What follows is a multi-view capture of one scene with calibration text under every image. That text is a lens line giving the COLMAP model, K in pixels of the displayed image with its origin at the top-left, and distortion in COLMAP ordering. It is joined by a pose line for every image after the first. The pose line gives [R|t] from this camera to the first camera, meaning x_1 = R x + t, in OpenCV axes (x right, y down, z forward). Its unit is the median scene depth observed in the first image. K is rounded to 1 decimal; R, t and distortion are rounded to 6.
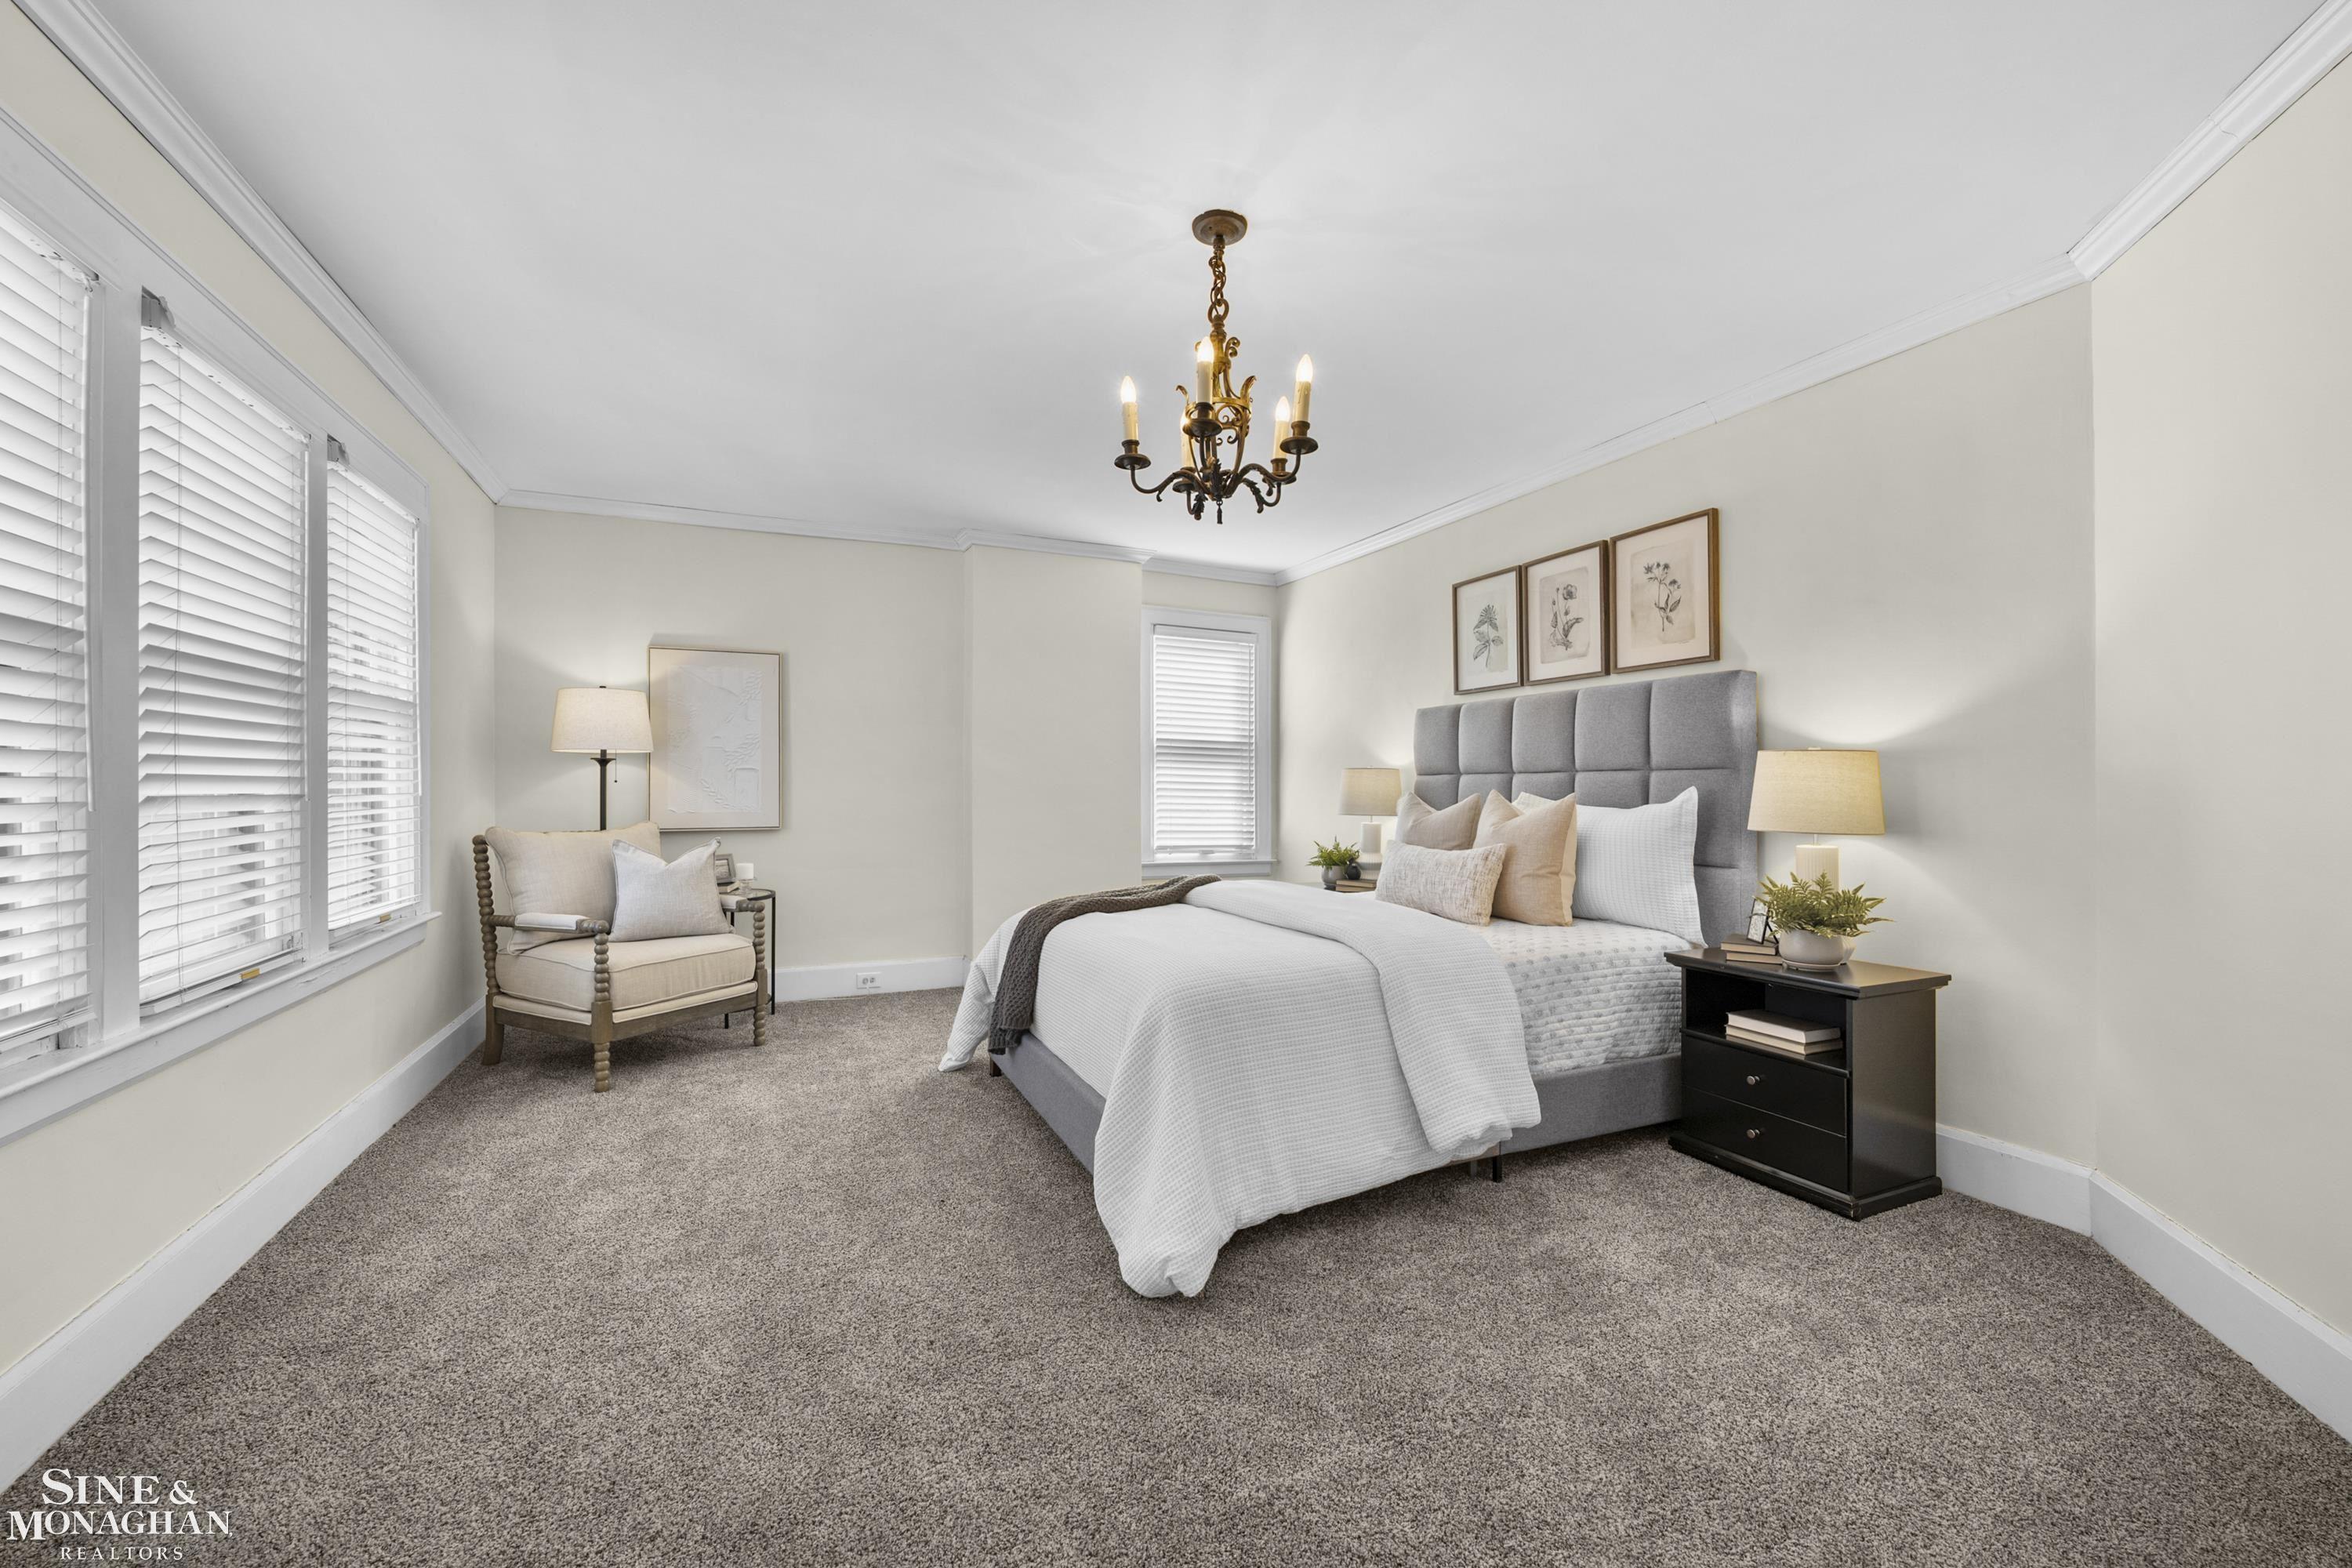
lens RADIAL K [[929.8, 0, 1176.0], [0, 929.8, 784.0], [0, 0, 1]] dist [-0.002102, -0.000400]
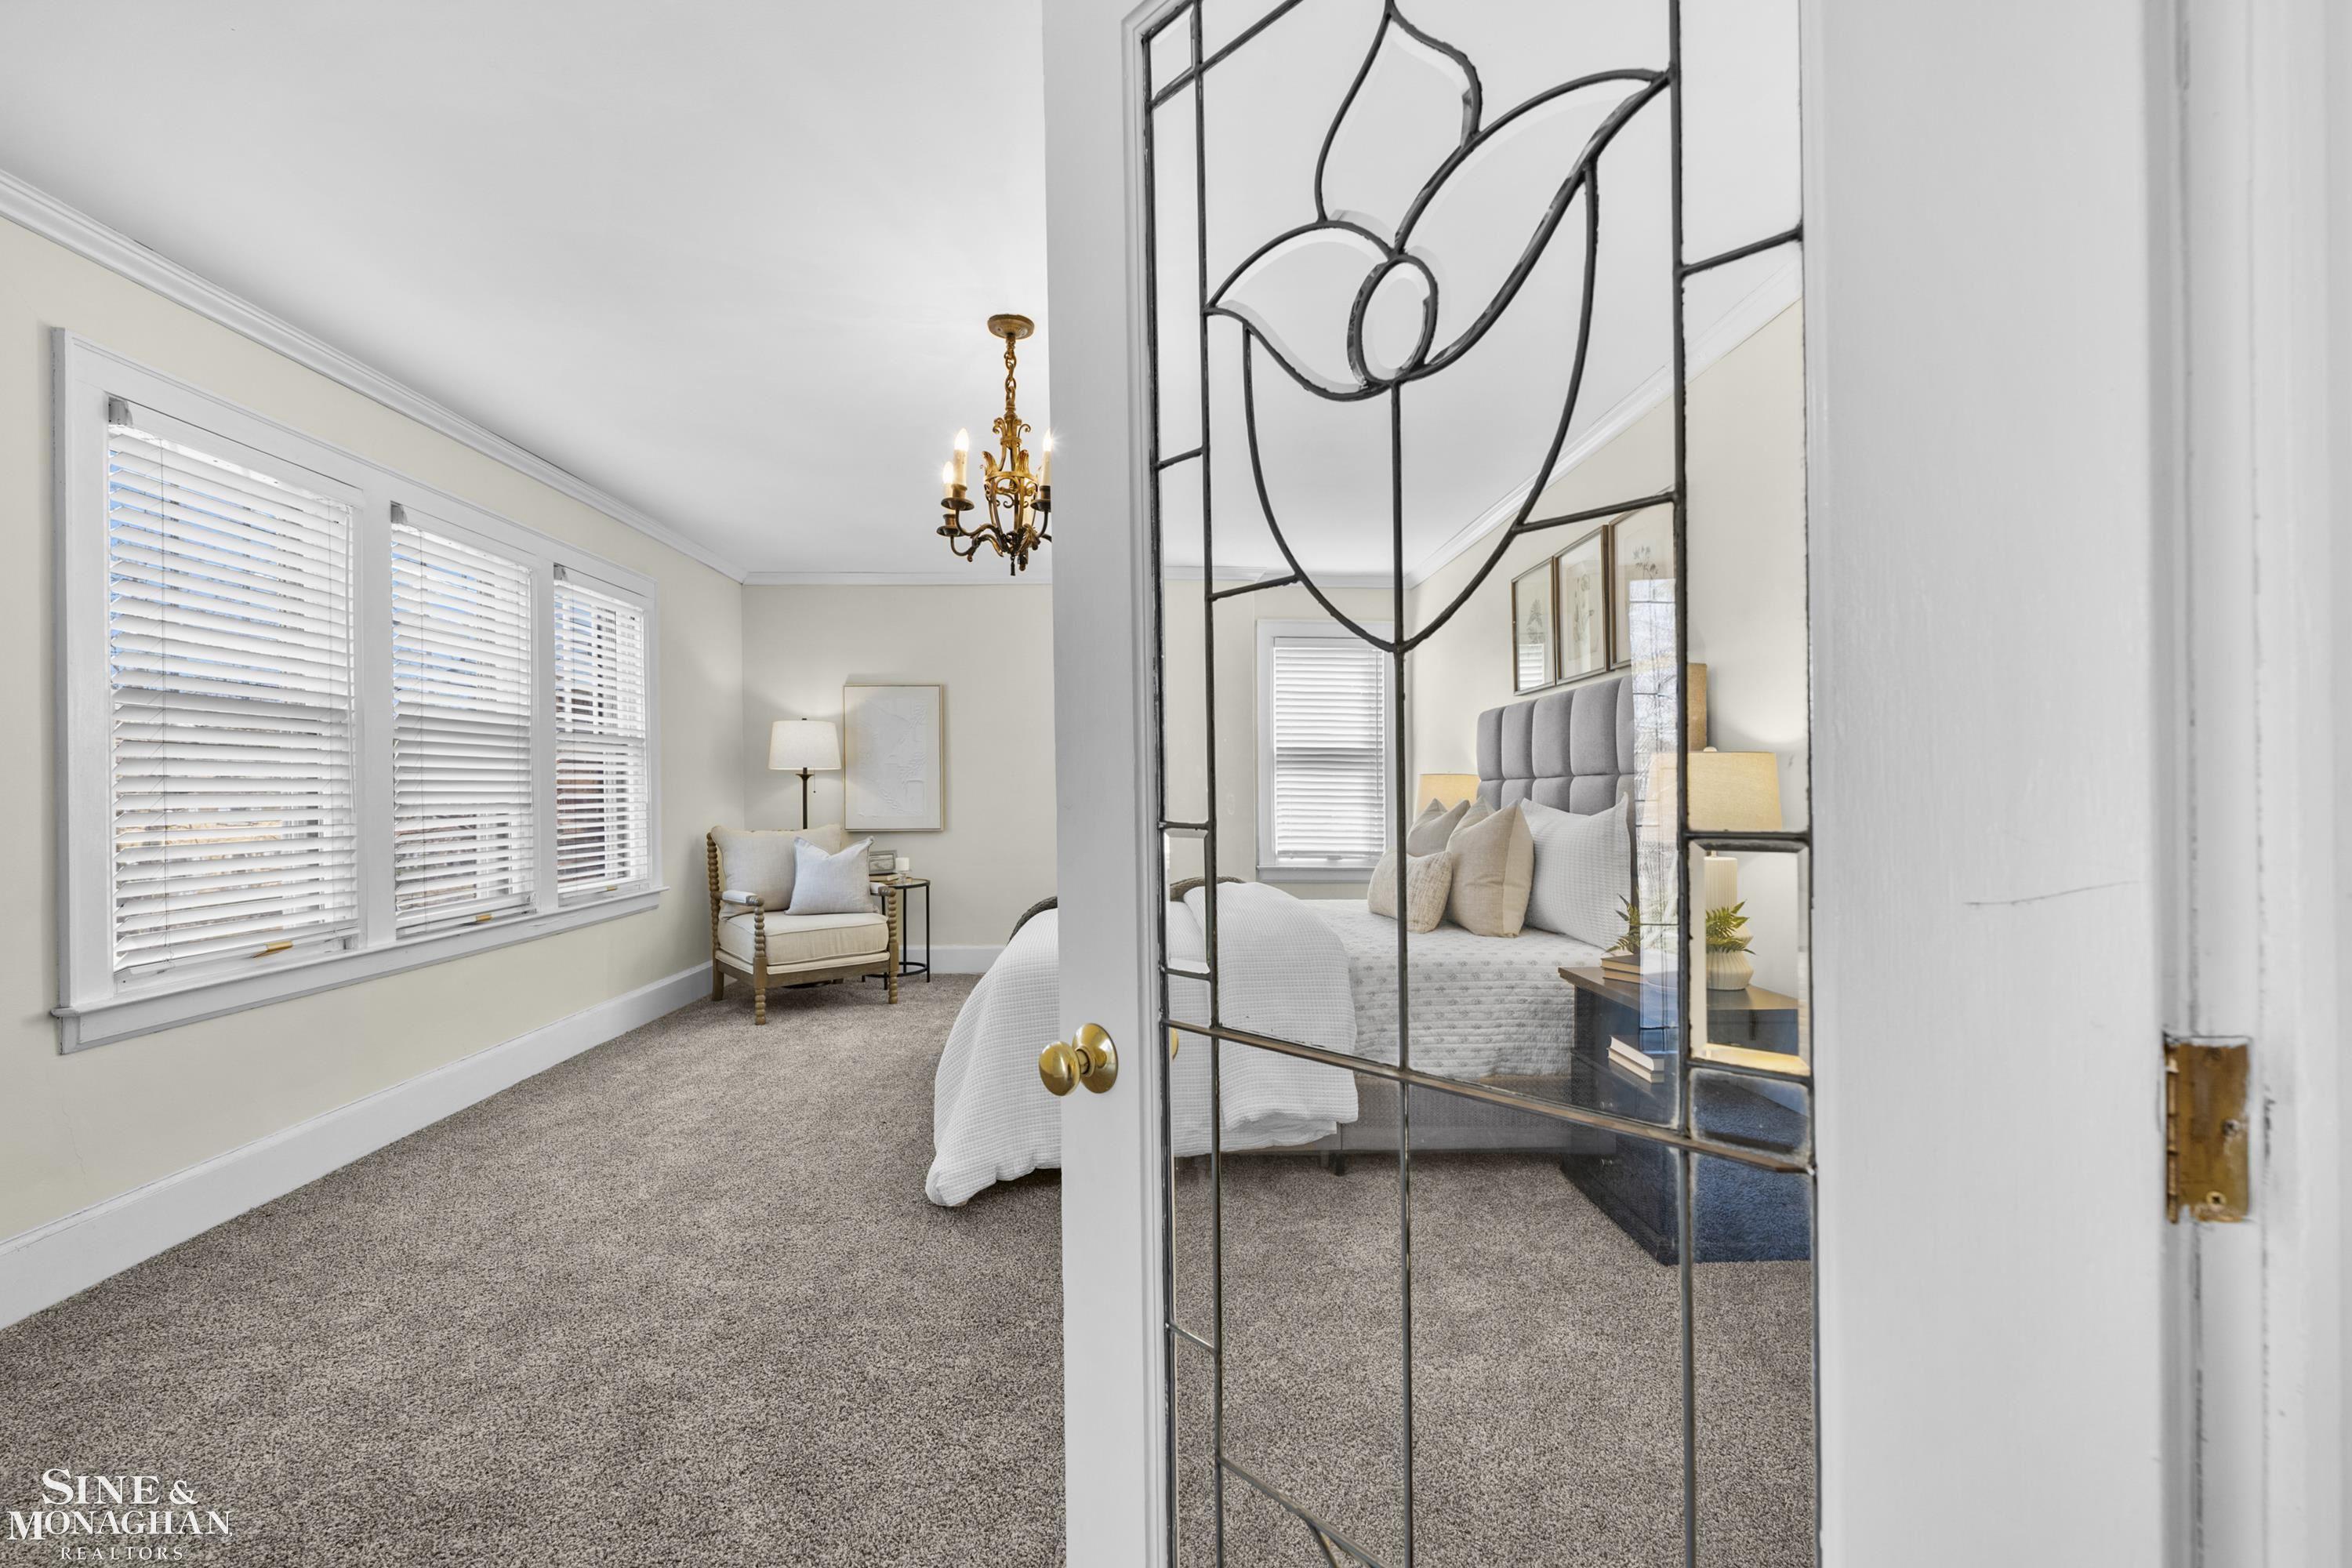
lens RADIAL K [[943.0, 0, 1181.6], [0, 943.0, 798.8], [0, 0, 1]] dist [-0.000064, -0.000039]
pose [[0.927594, -0.002951, -0.373579, 0.461708], [0.006423, 0.999947, 0.008048, -0.000949], [0.373536, -0.009865, 0.927563, -0.029232]]
